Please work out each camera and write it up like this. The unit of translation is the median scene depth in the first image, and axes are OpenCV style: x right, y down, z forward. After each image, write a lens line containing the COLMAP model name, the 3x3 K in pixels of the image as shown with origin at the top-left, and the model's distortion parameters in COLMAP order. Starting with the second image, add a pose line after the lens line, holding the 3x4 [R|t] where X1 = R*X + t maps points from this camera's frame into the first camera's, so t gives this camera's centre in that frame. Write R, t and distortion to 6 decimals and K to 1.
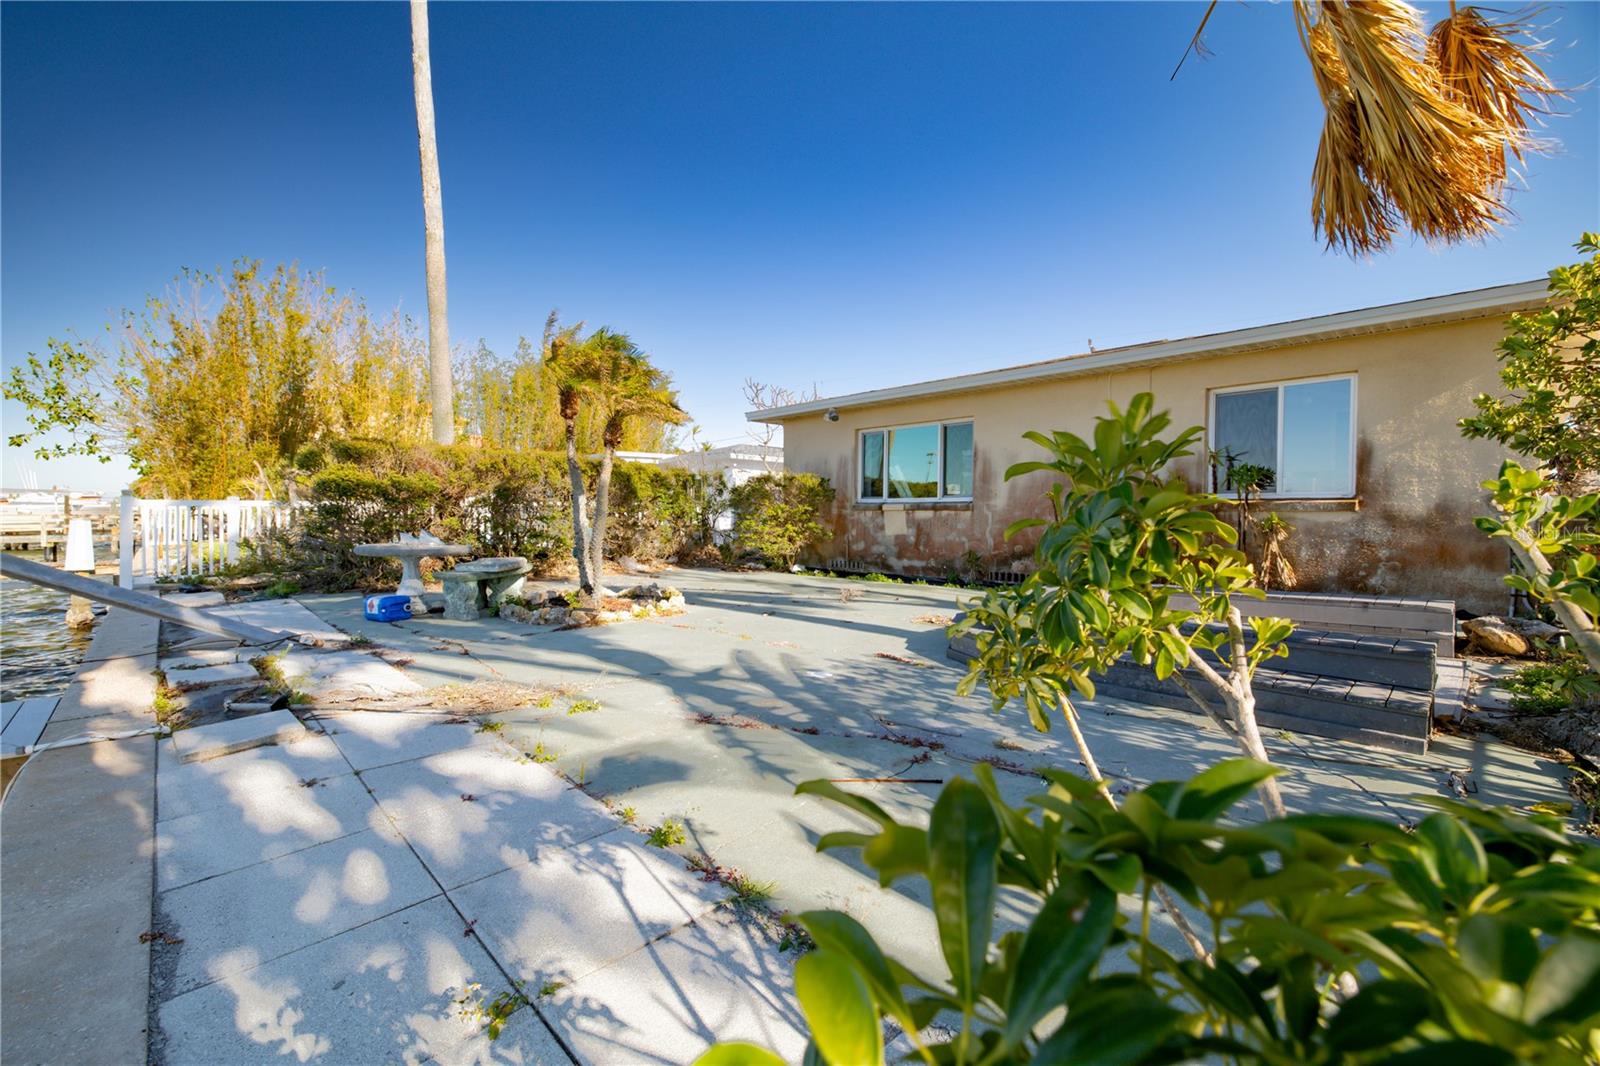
lens RADIAL K [[669.6, 0, 792.6], [0, 669.6, 532.2], [0, 0, 1]] dist [-0.001780, 0.000170]
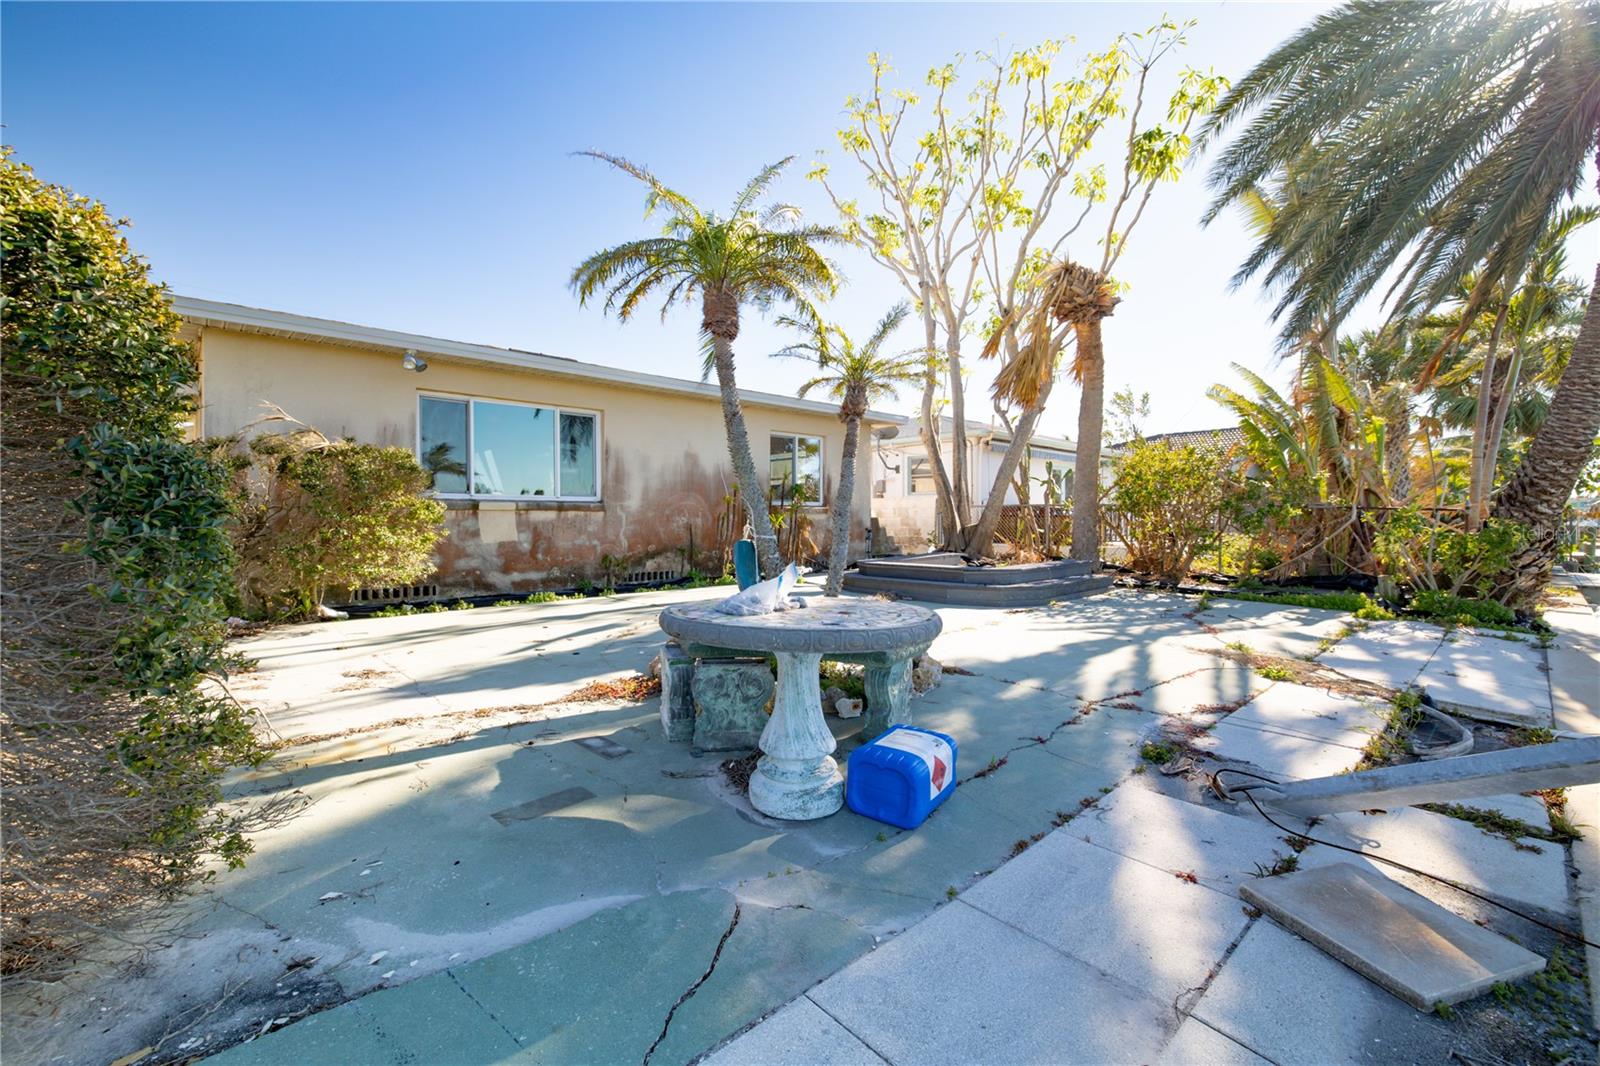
lens RADIAL K [[669.6, 0, 792.6], [0, 669.6, 532.2], [0, 0, 1]] dist [-0.001780, 0.000170]
pose [[0.040452, -0.030318, 0.998721, -0.627404], [0.025029, 0.999257, 0.029320, -0.022827], [-0.998868, 0.023810, 0.041181, 0.665520]]
